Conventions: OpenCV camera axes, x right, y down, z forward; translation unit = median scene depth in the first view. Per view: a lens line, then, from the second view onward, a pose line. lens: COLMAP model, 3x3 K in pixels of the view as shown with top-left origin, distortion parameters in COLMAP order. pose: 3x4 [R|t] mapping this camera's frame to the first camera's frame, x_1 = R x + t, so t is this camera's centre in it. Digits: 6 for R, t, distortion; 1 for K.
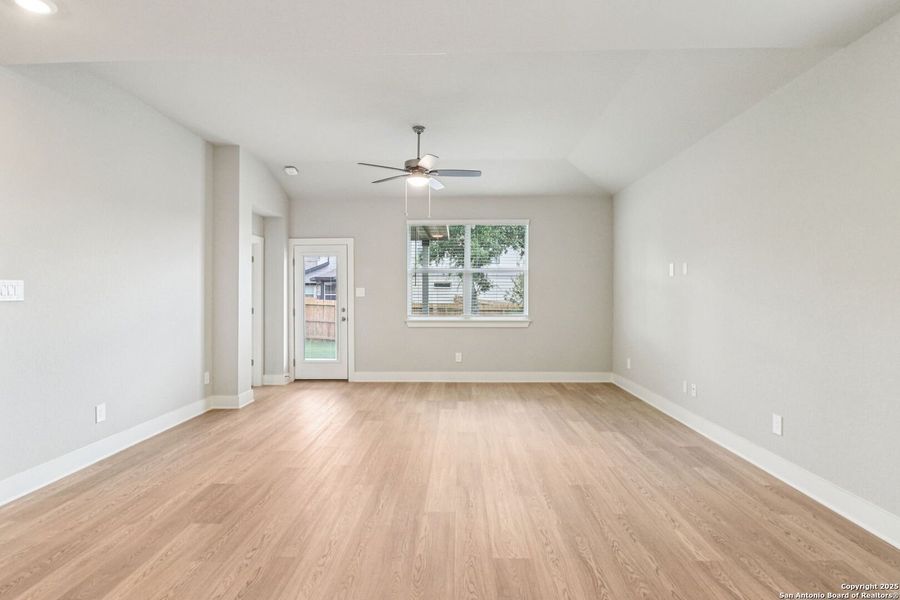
lens RADIAL K [[437.9, 0, 445.9], [0, 437.9, 298.3], [0, 0, 1]] dist [0.000413, -0.015339]
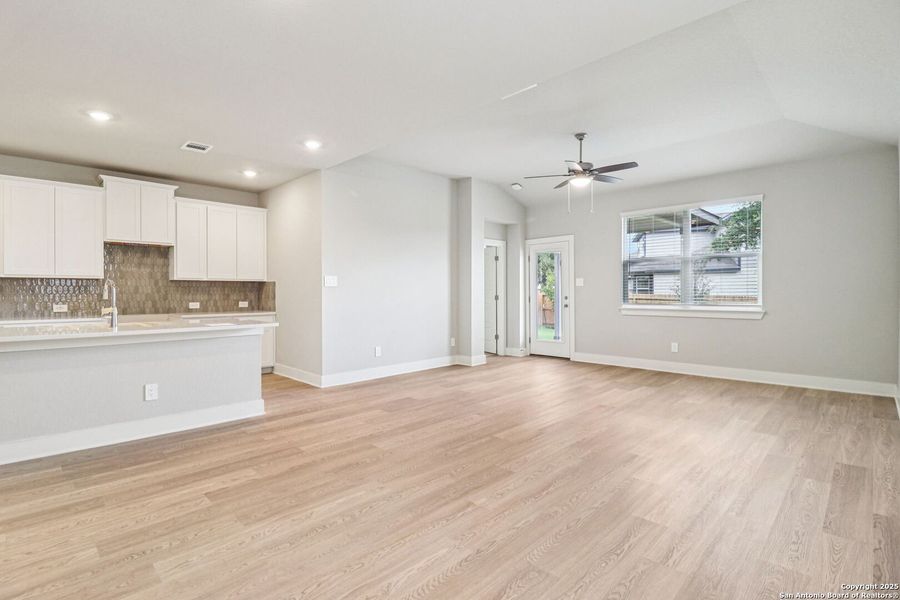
lens RADIAL K [[421.8, 0, 447.8], [0, 421.8, 295.0], [0, 0, 1]] dist [0.000015, -0.014213]
pose [[0.733450, 0.003220, -0.679735, 0.434585], [-0.001034, 0.999993, 0.003621, 0.023632], [0.679742, -0.001953, 0.733449, -0.040045]]
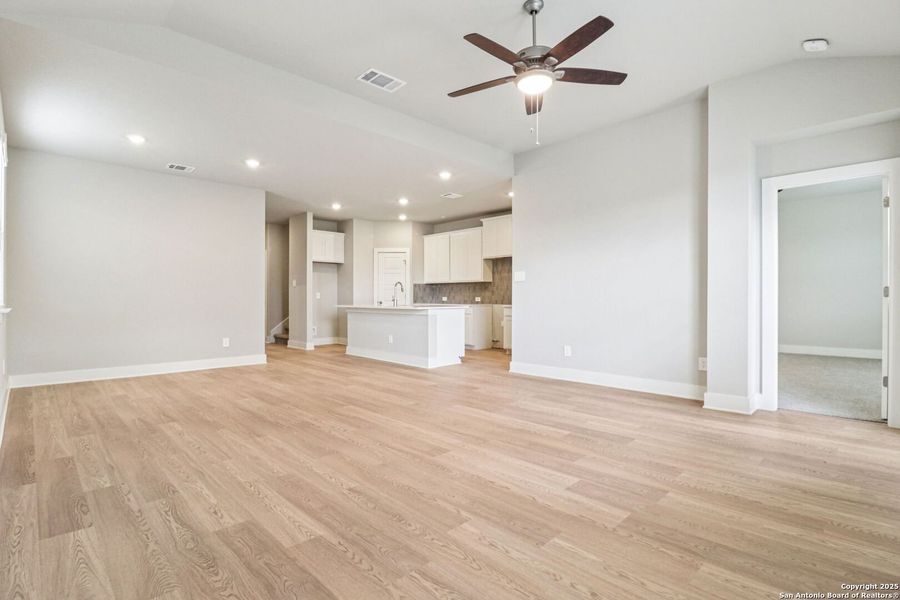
lens RADIAL K [[437.9, 0, 445.9], [0, 437.9, 298.3], [0, 0, 1]] dist [0.000413, -0.015339]
pose [[-0.690079, 0.001874, -0.723732, 0.507878], [-0.001417, 0.999991, 0.003941, 0.050994], [0.723733, 0.003746, -0.690070, 1.375430]]
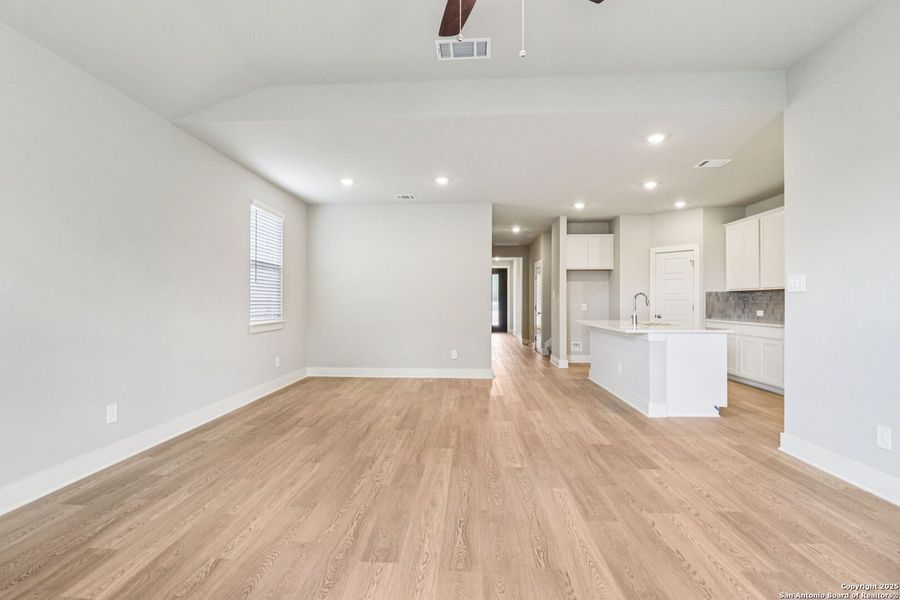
lens RADIAL K [[437.9, 0, 445.9], [0, 437.9, 298.3], [0, 0, 1]] dist [0.000413, -0.015339]
pose [[-0.999670, 0.002405, 0.025573, -0.036078], [0.002289, 0.999987, -0.004561, 0.016932], [-0.025583, -0.004501, -0.999663, 1.371028]]
